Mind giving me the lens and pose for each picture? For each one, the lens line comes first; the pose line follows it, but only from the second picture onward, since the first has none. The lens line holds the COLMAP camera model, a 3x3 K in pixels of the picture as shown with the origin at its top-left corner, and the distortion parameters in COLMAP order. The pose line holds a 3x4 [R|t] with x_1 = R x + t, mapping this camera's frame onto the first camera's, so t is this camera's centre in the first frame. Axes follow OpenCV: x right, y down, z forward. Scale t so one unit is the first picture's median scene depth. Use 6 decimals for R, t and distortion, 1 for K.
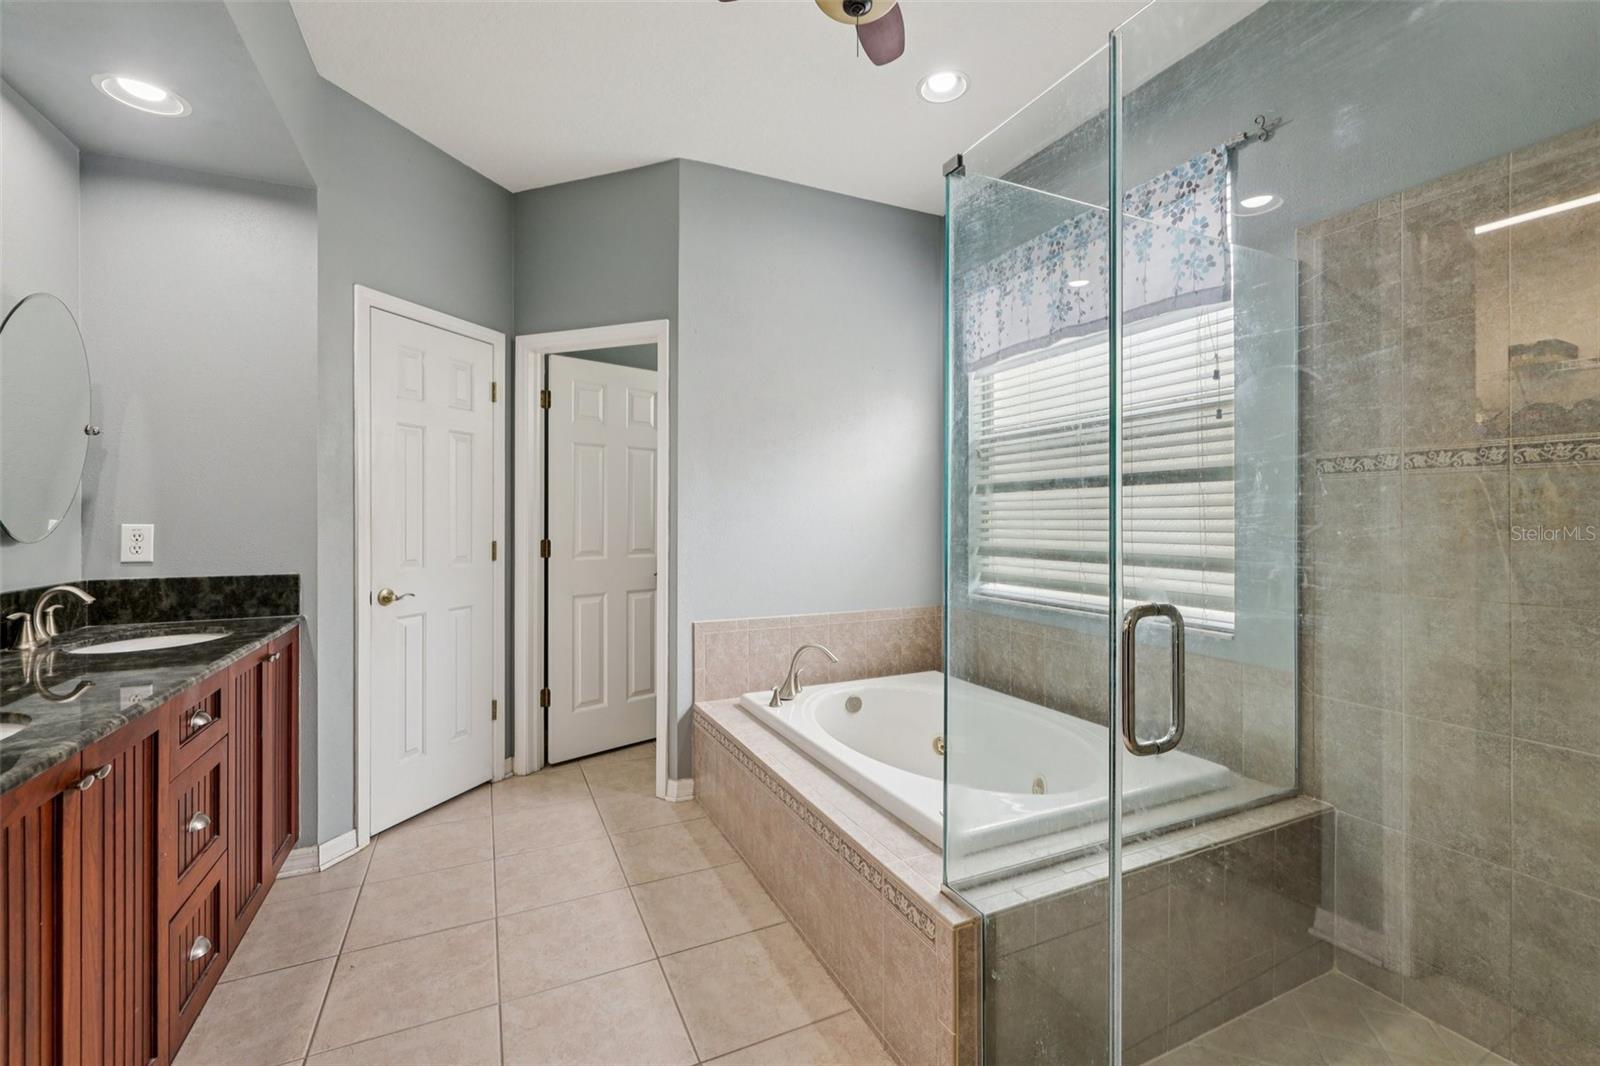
lens RADIAL K [[672.2, 0, 783.6], [0, 672.2, 520.6], [0, 0, 1]] dist [-0.001236, 0.000909]
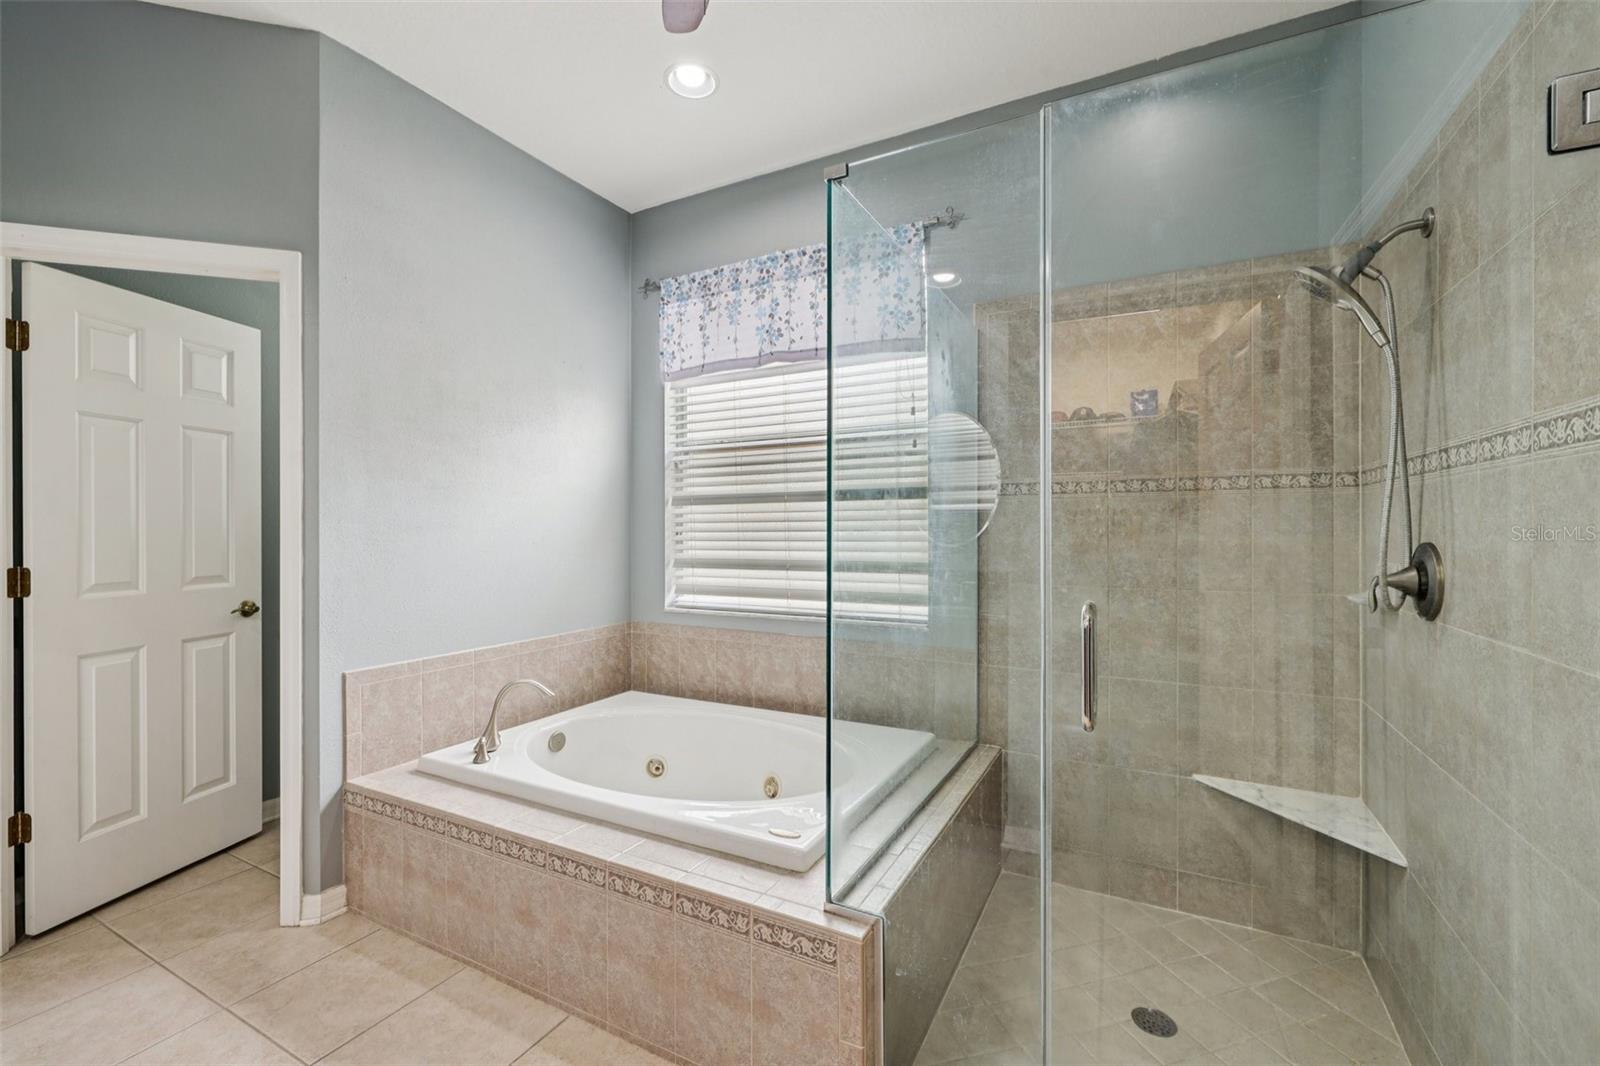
lens RADIAL K [[672.2, 0, 796.0], [0, 672.2, 535.3], [0, 0, 1]] dist [-0.001236, 0.000909]
pose [[0.801597, -0.006775, 0.597826, -0.221116], [0.005285, 0.999977, 0.004247, 0.000366], [-0.597841, -0.000245, 0.801614, 0.139883]]
